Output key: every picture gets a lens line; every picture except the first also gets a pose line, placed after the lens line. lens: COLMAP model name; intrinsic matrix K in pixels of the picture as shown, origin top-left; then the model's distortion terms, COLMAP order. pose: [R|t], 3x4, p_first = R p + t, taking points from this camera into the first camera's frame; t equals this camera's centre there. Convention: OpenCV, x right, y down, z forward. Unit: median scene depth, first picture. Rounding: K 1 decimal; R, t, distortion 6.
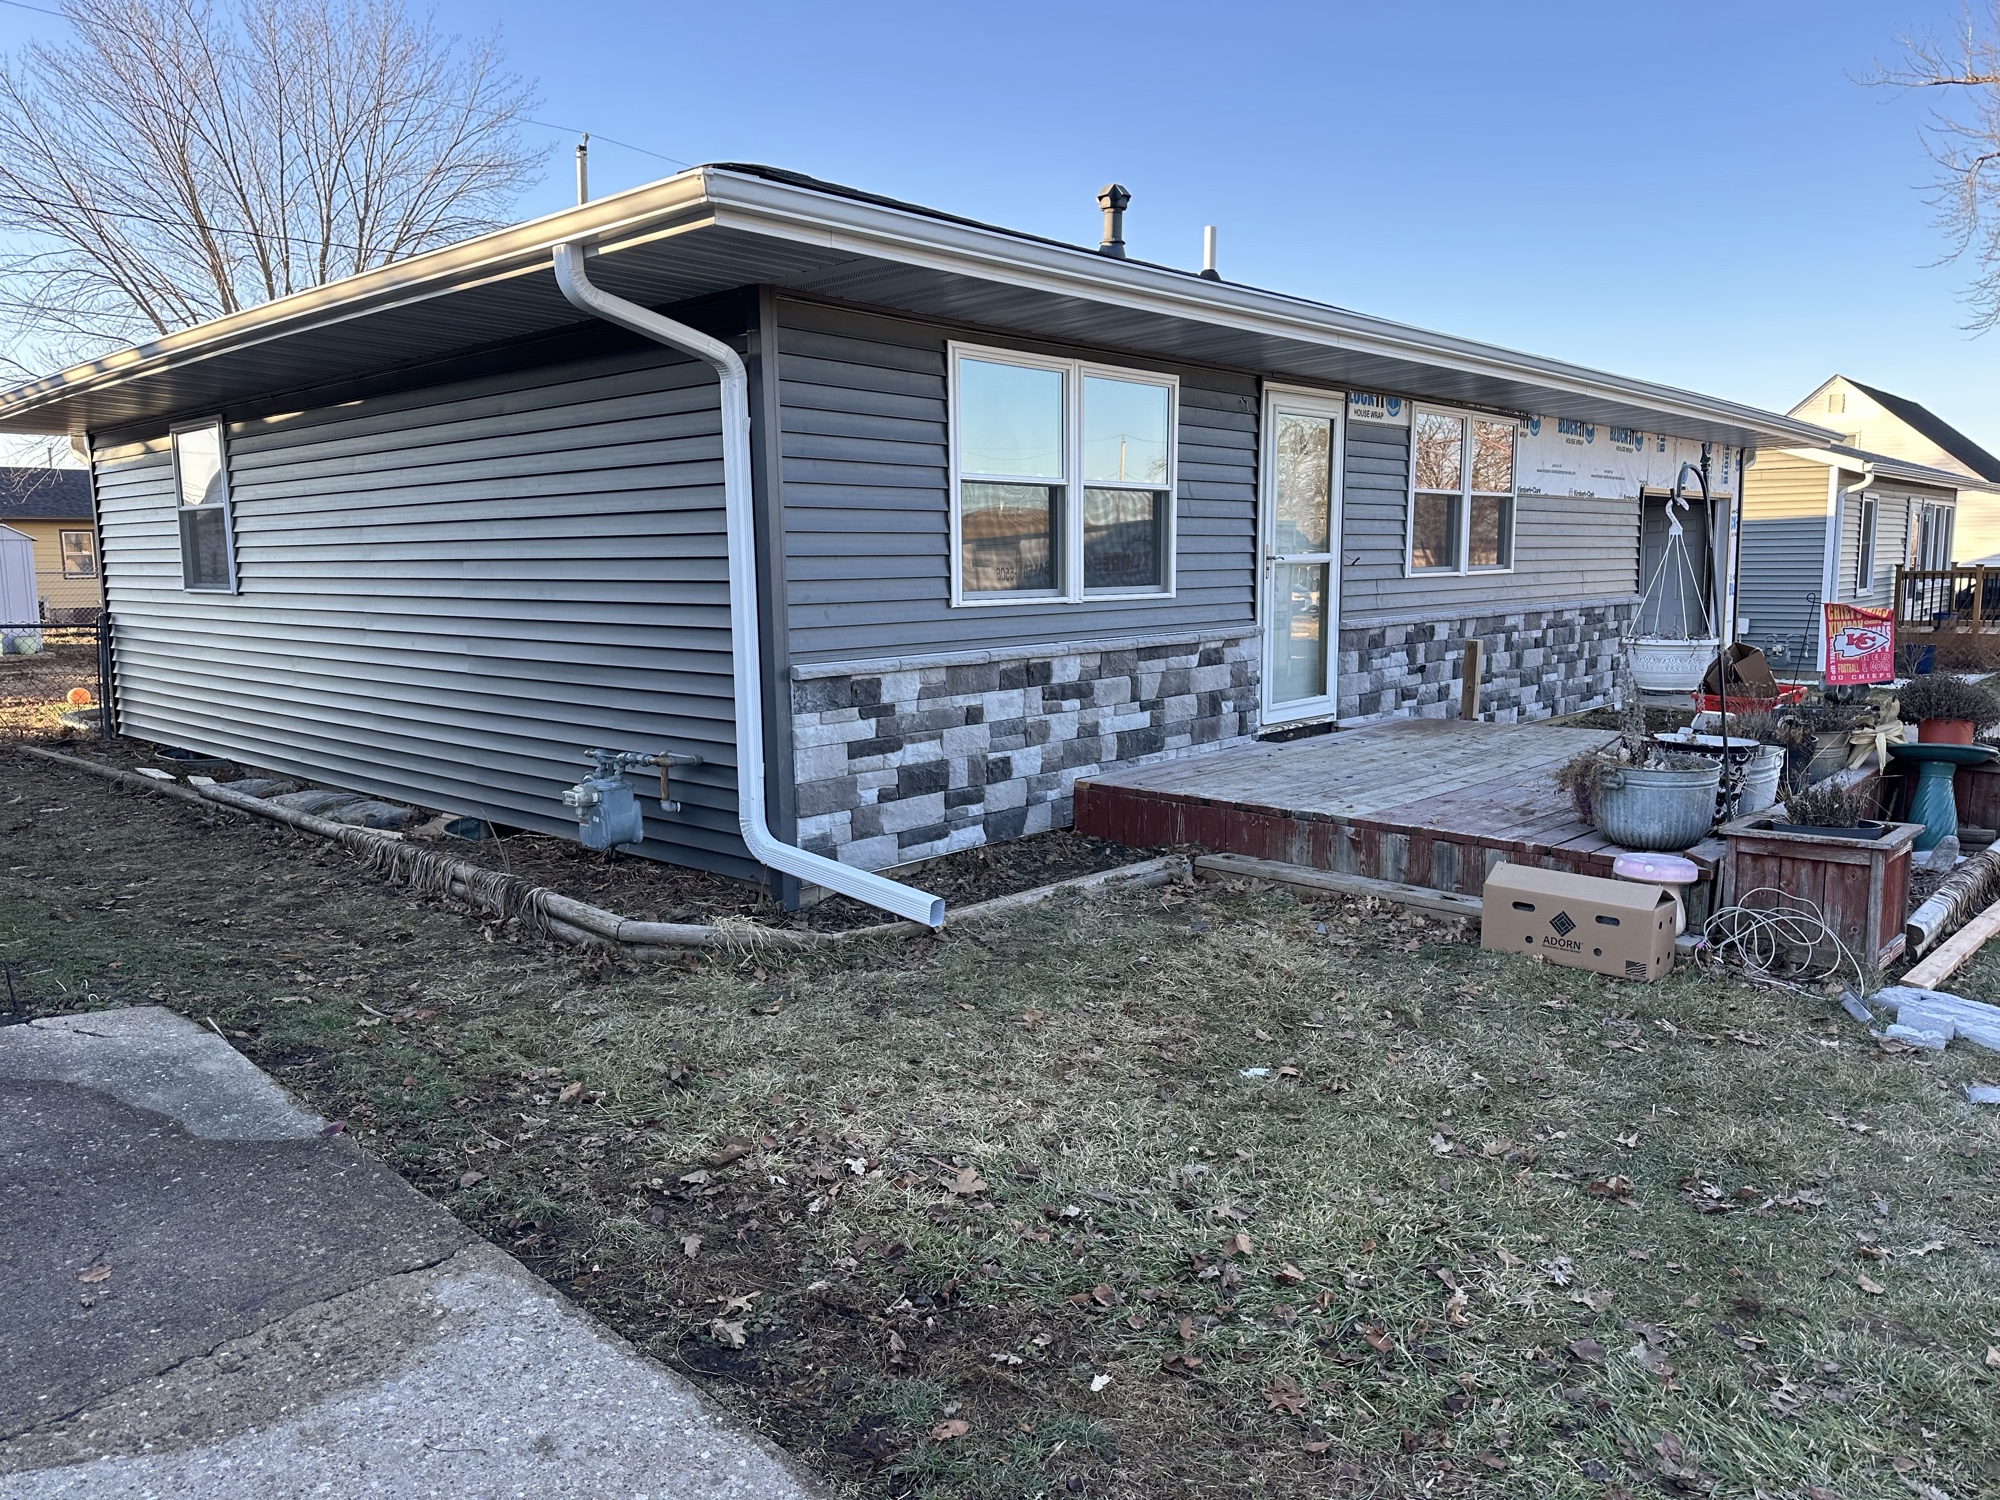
lens RADIAL K [[1385.3, 0, 988.9], [0, 1385.3, 741.6], [0, 0, 1]] dist [0.135119, -0.188099]
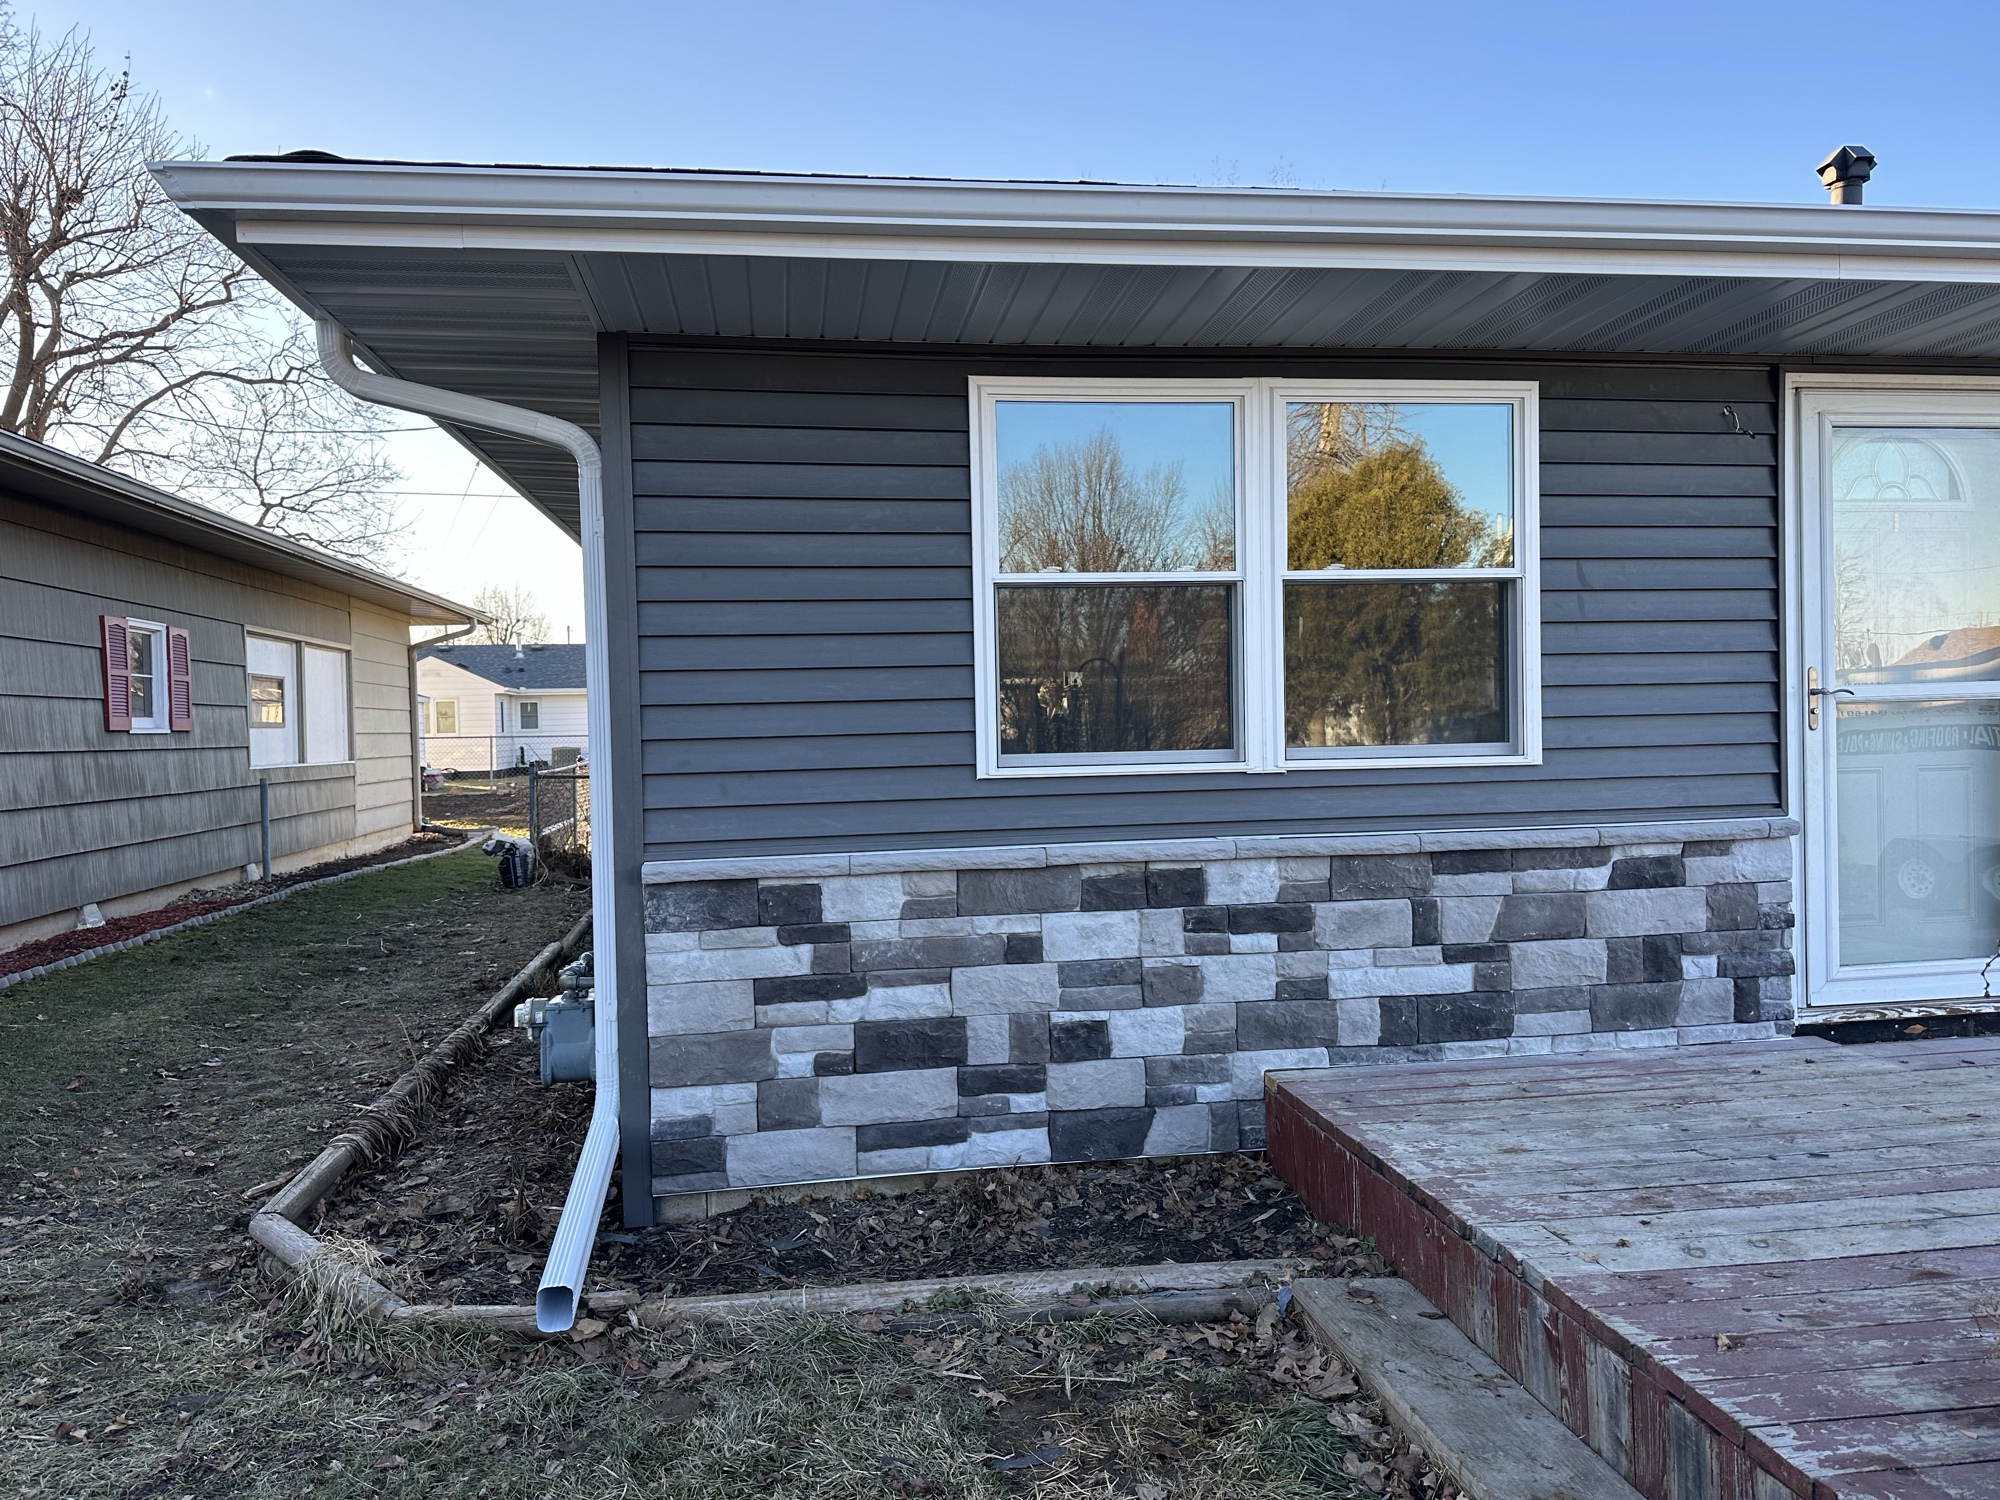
lens RADIAL K [[1385.3, 0, 988.9], [0, 1385.3, 741.6], [0, 0, 1]] dist [0.135119, -0.188099]
pose [[0.781431, 0.002015, -0.623988, 0.339636], [-0.067034, 0.994479, -0.080737, -0.055637], [0.620380, 0.104918, 0.777252, 0.448640]]
